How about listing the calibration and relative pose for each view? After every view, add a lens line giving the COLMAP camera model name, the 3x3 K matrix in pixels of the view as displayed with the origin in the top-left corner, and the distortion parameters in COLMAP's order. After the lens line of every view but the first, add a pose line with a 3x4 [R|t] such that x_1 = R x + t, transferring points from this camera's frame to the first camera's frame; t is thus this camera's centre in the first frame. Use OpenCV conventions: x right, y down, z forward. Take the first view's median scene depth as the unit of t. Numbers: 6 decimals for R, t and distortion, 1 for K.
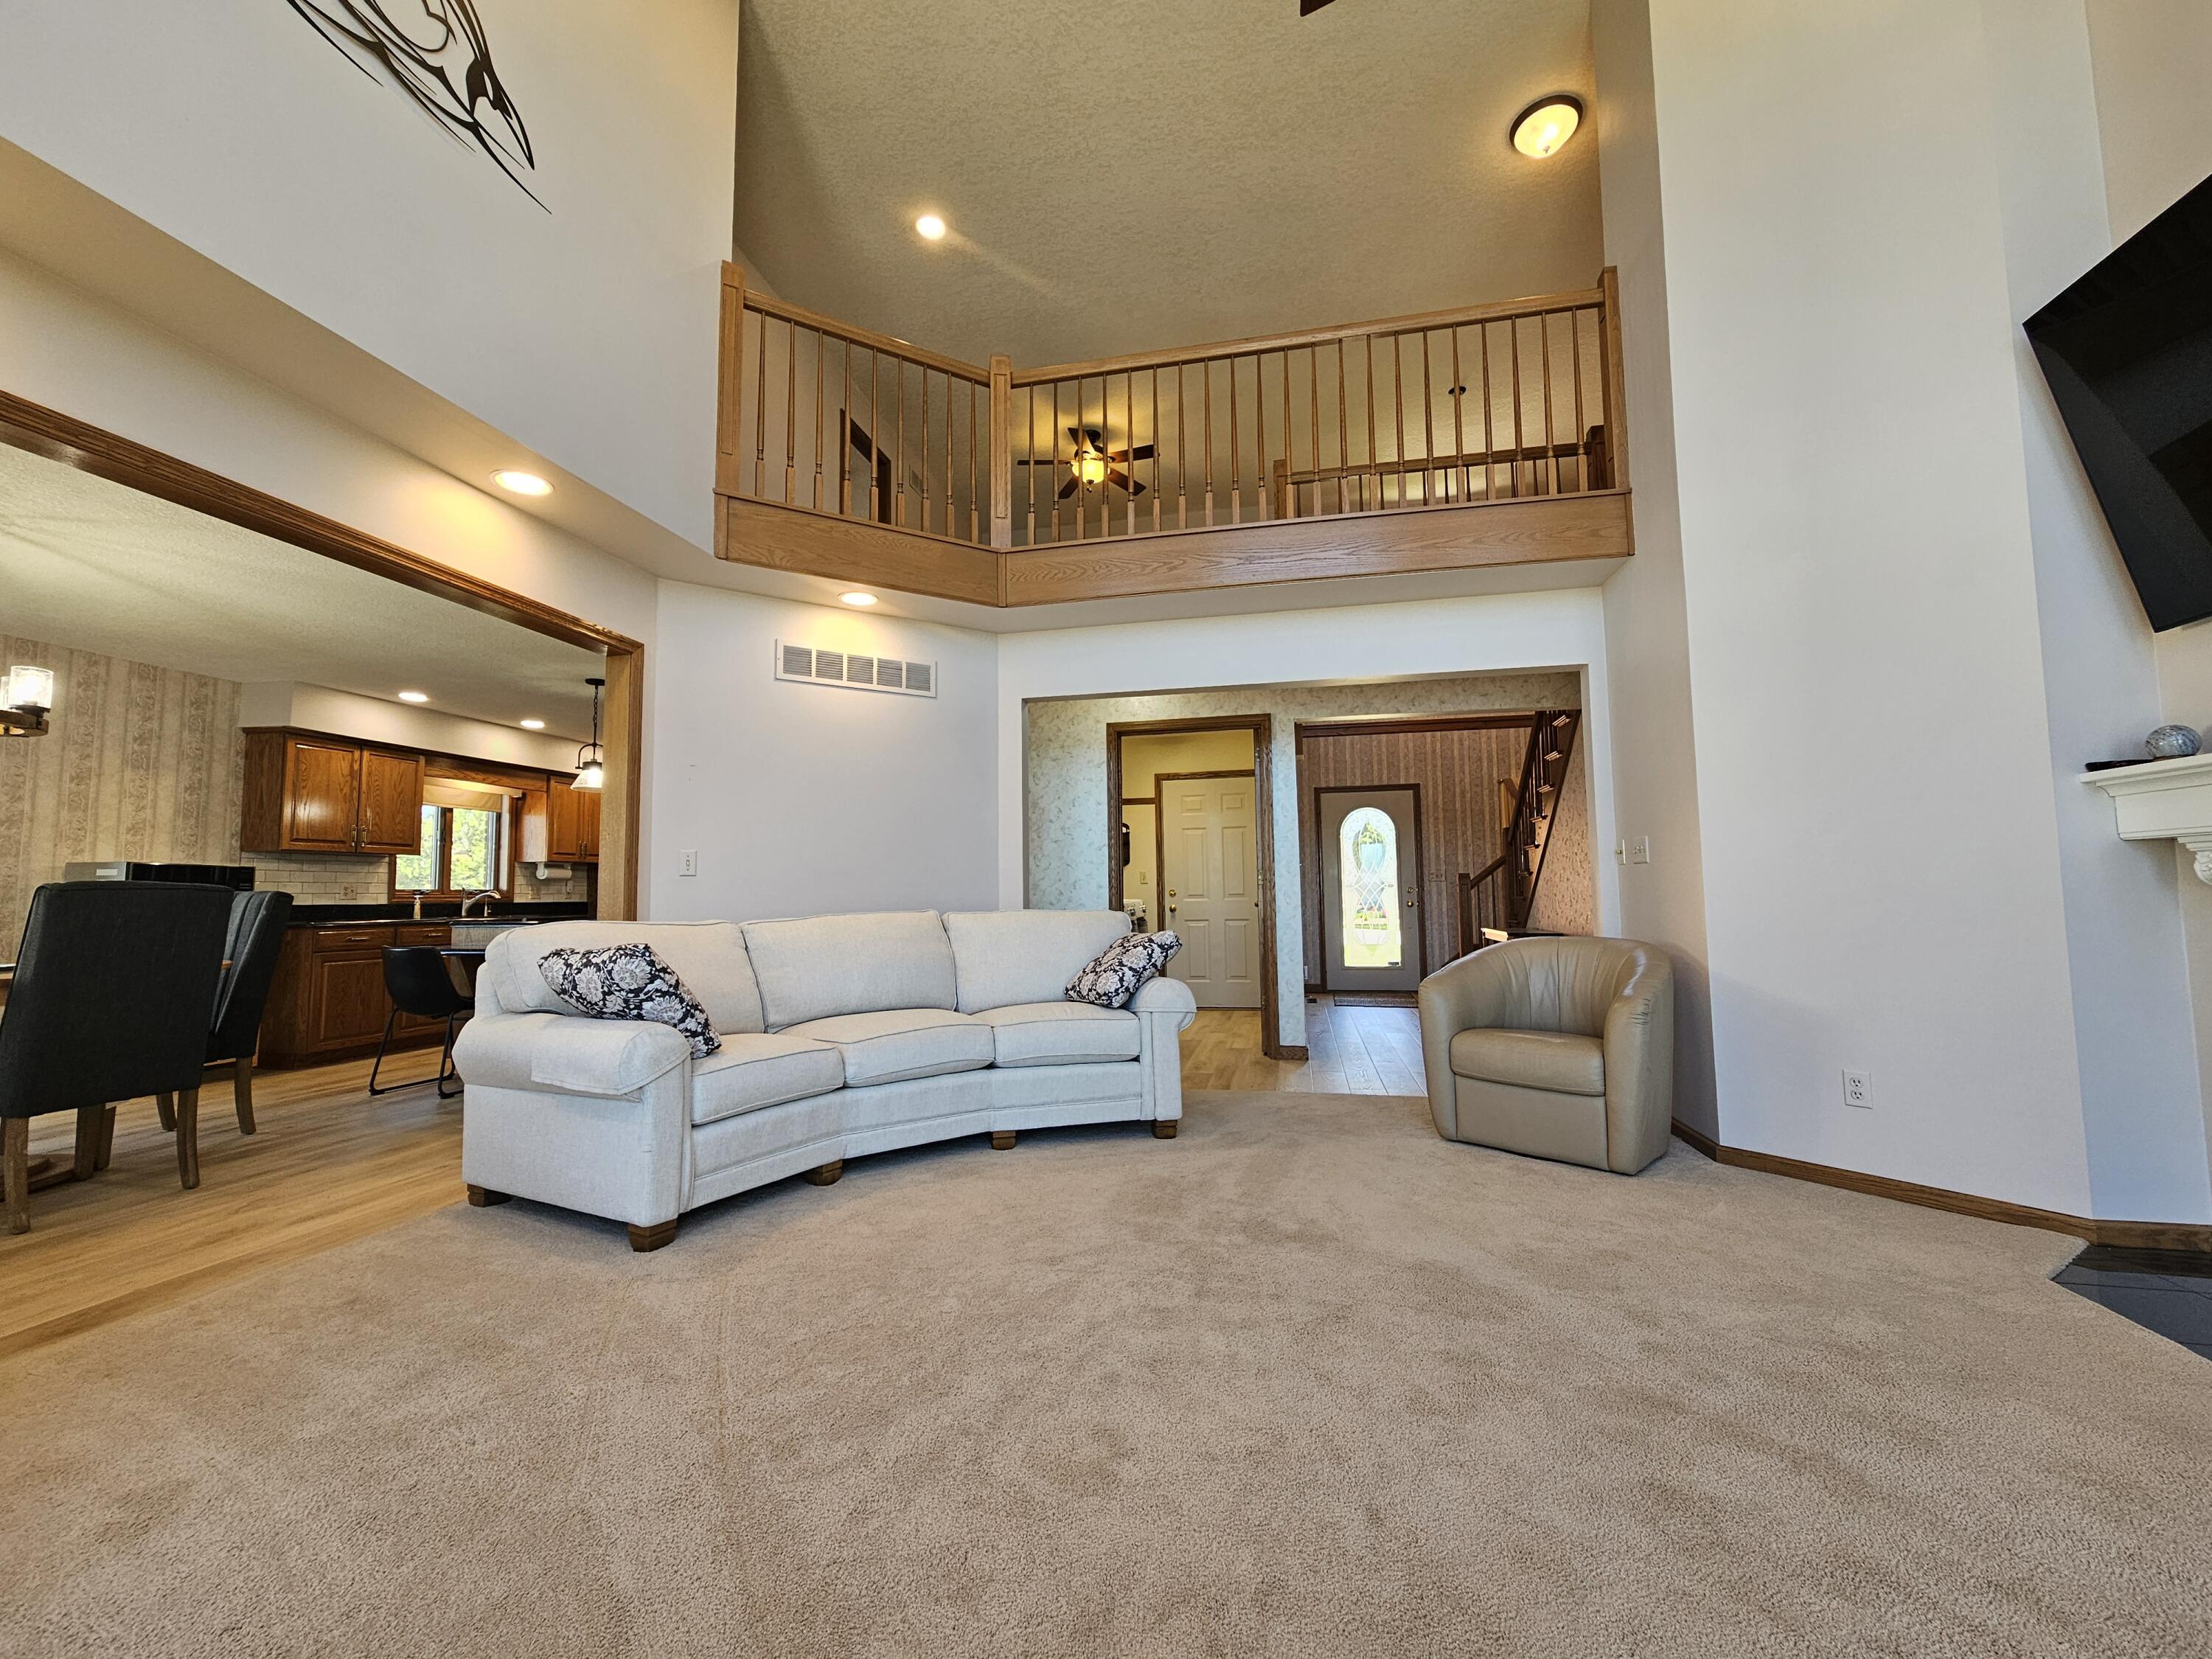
lens RADIAL K [[903.8, 0, 1106.0], [0, 903.8, 829.5], [0, 0, 1]] dist [0.000301, 0.001213]
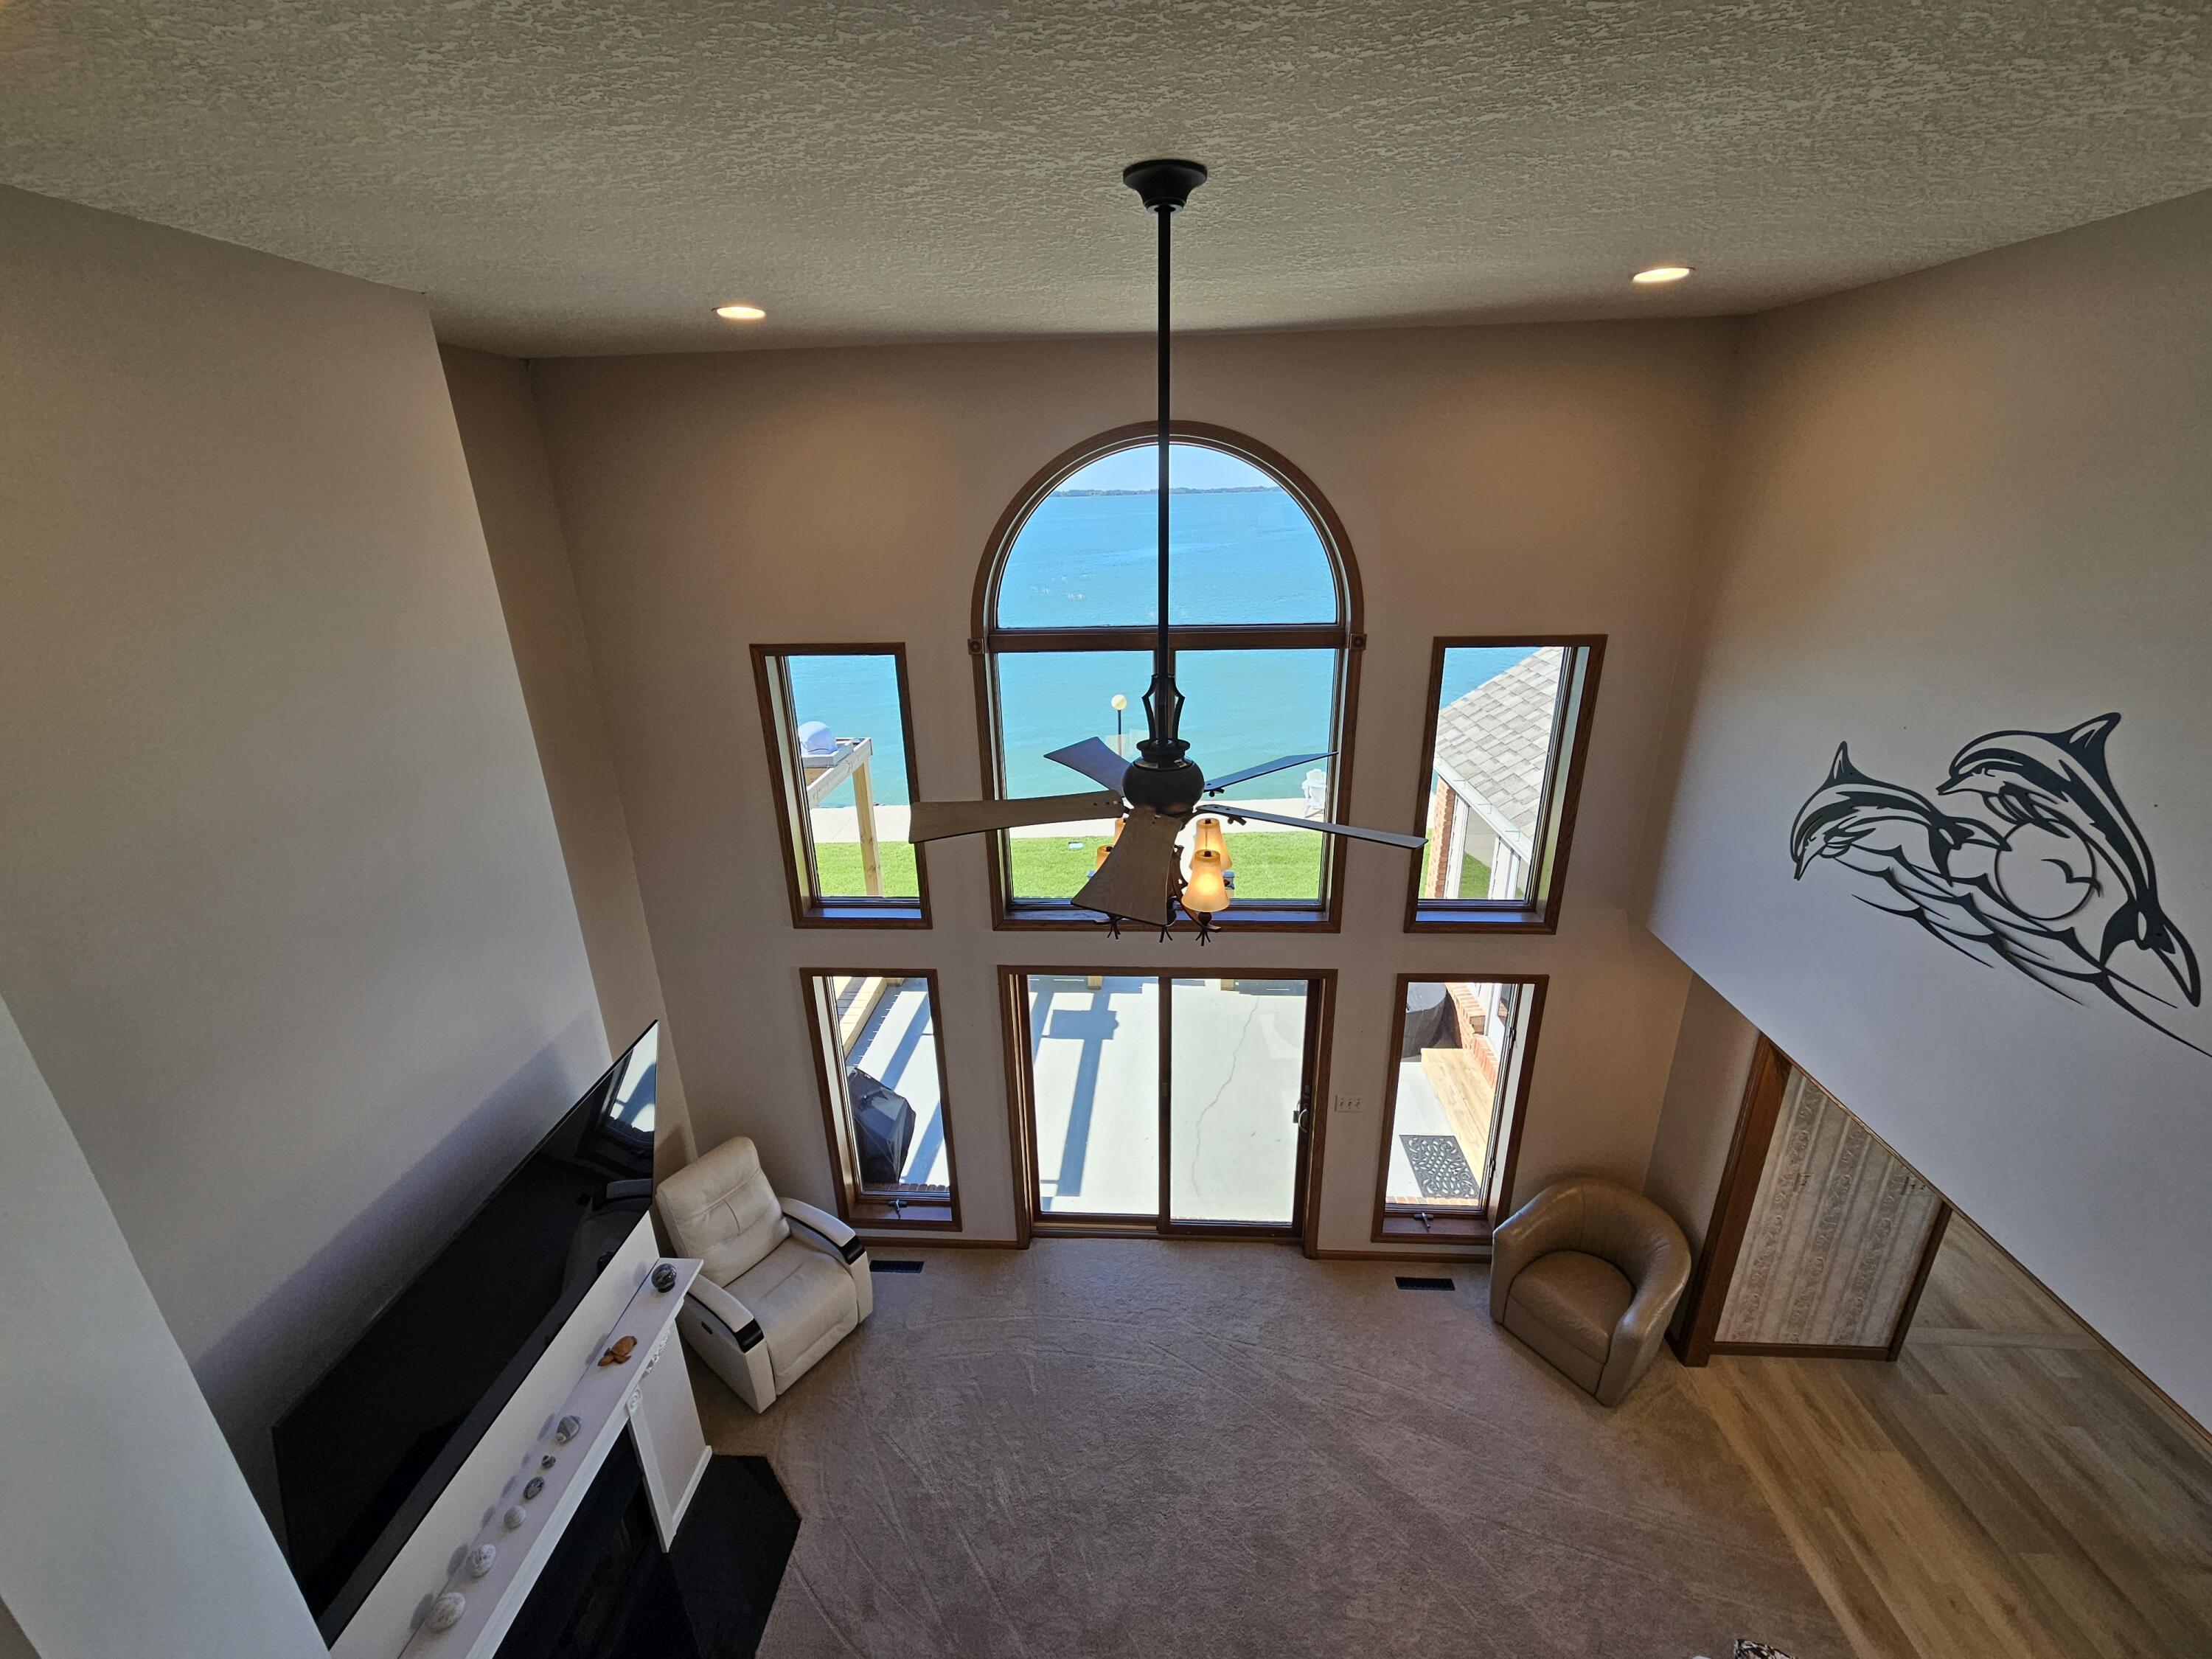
lens RADIAL K [[903.8, 0, 1106.0], [0, 903.8, 829.5], [0, 0, 1]] dist [0.000301, 0.001213]
pose [[-0.988933, 0.079476, -0.125281, 0.235502], [0.042361, 0.960524, 0.274954, -0.841988], [0.142188, 0.266604, -0.953260, 1.168699]]
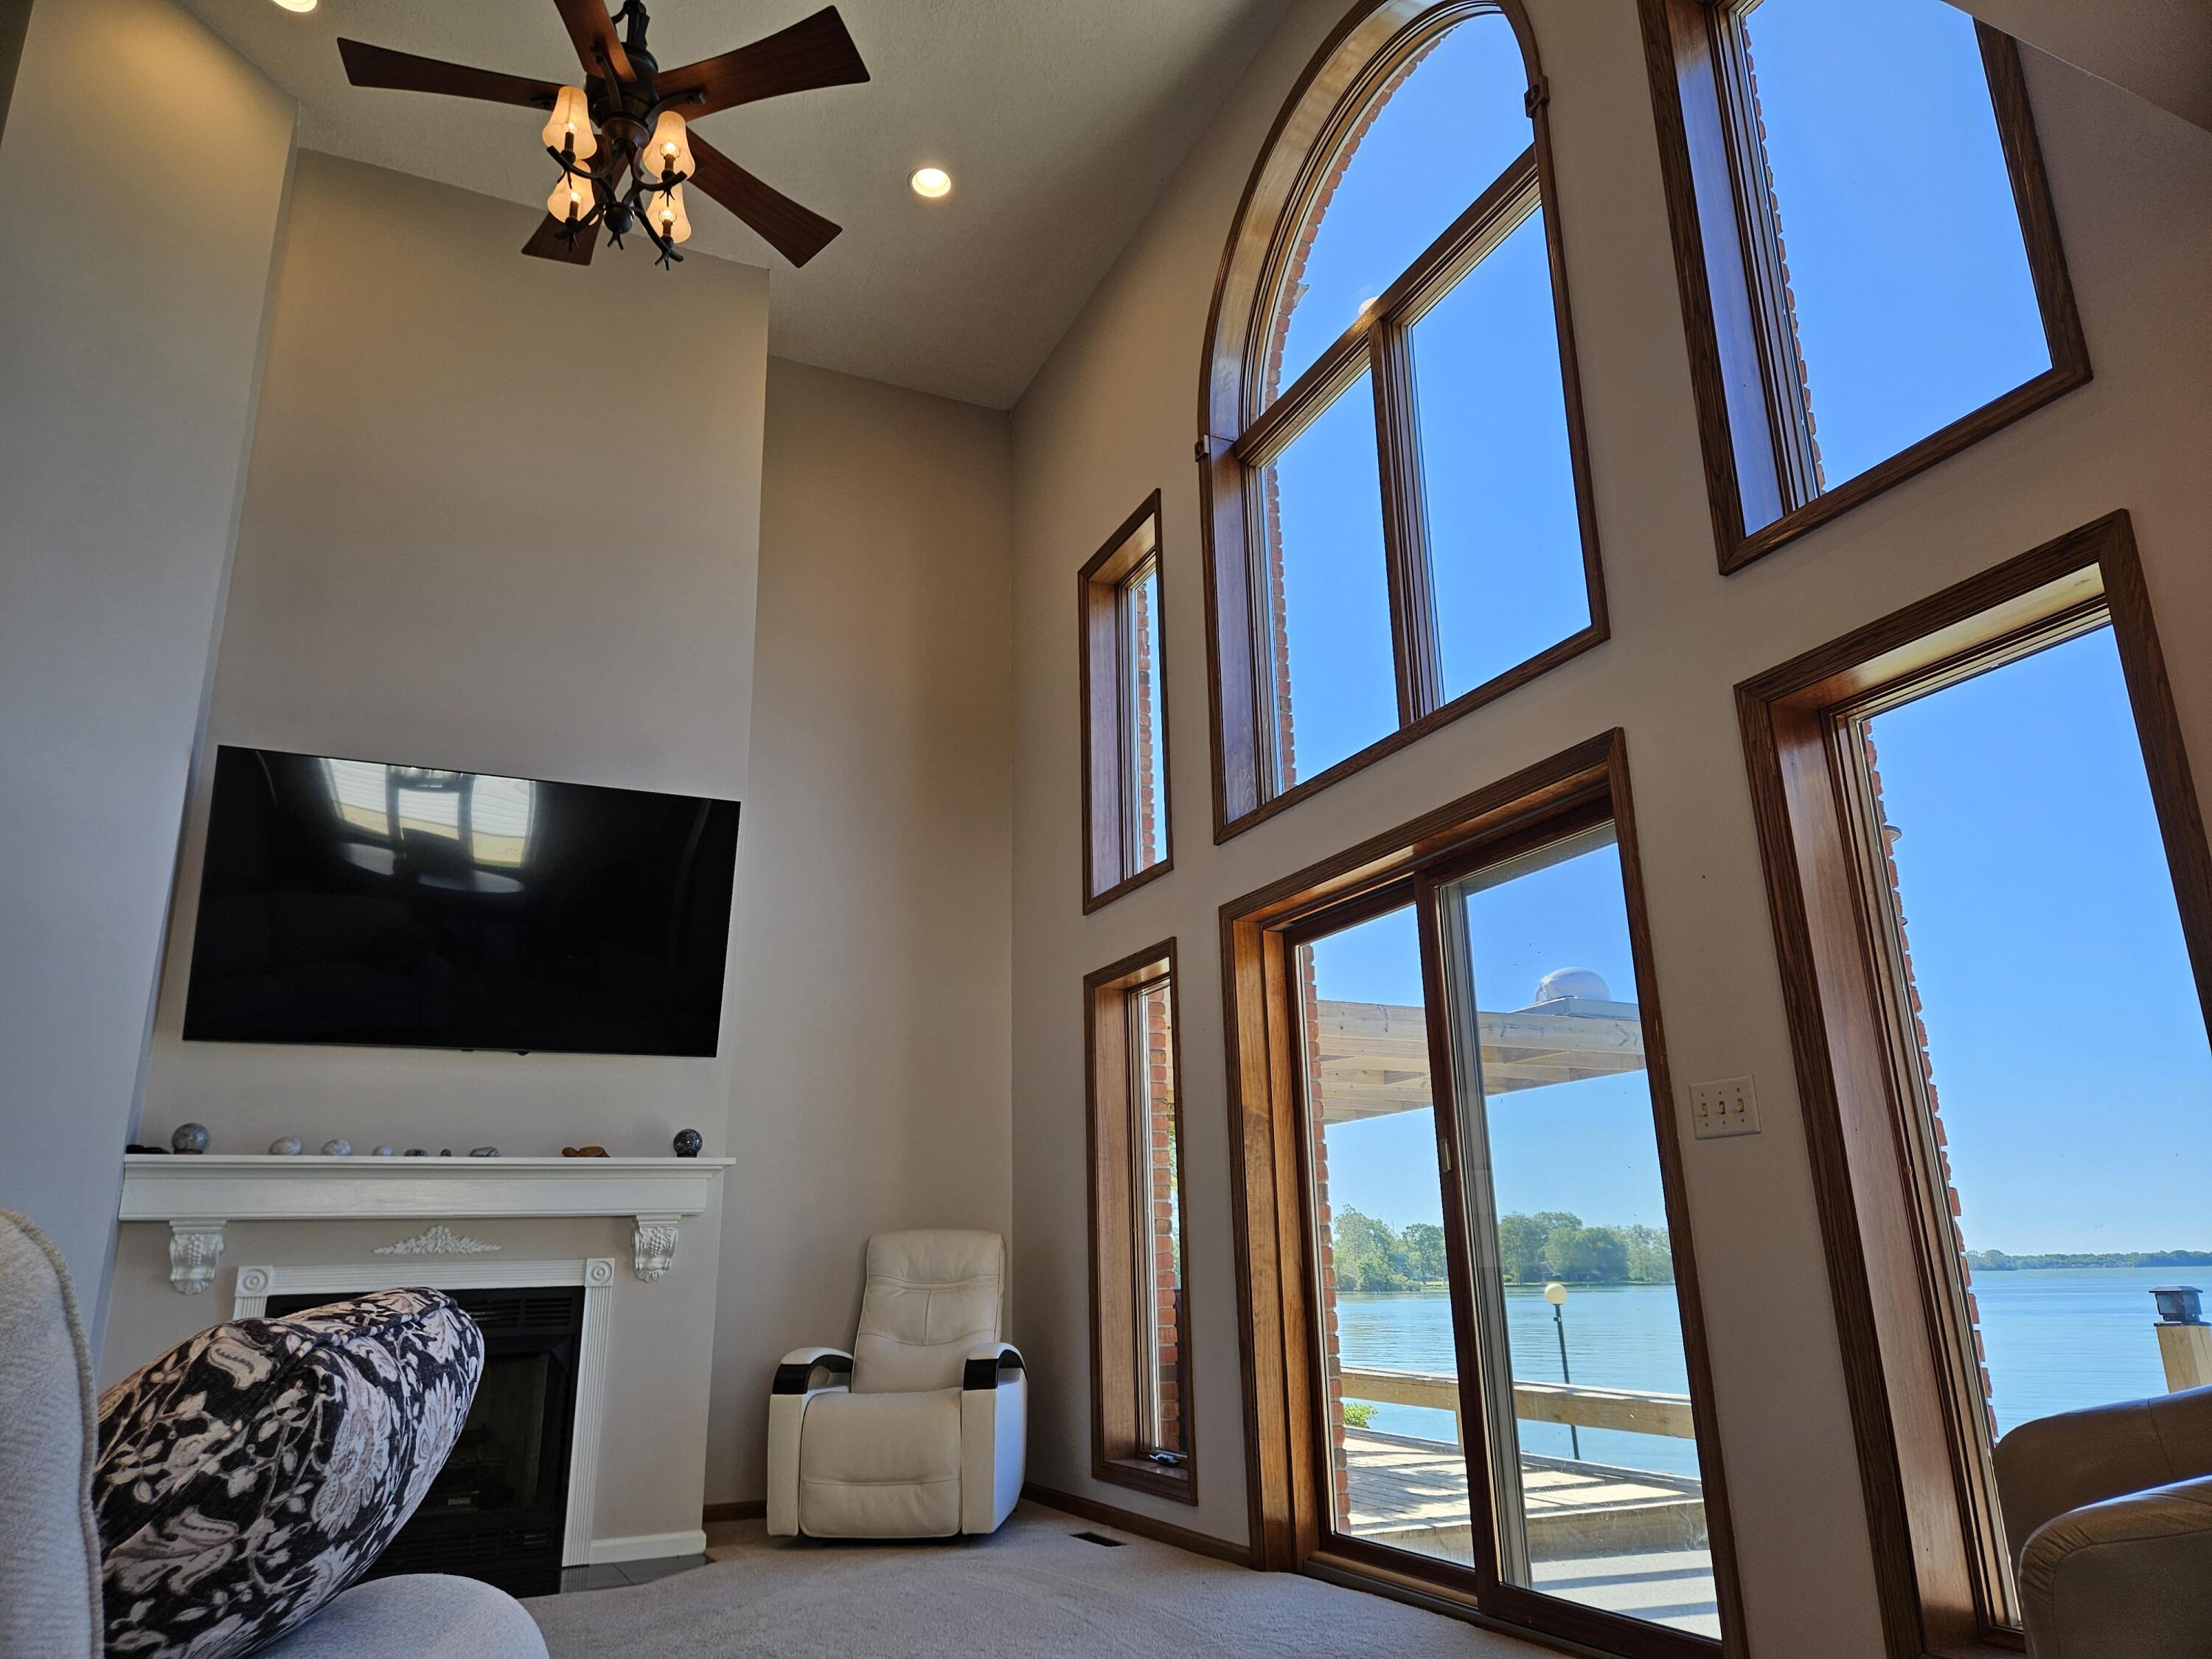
lens RADIAL K [[1448.4, 0, 1105.6], [0, 1448.4, 838.4], [0, 0, 1]] dist [0.082247, -0.064731]
pose [[-0.598636, 0.250758, 0.760760, -0.711894], [-0.037344, 0.939968, -0.339213, 0.095016], [-0.800150, -0.231475, -0.553334, 0.765020]]
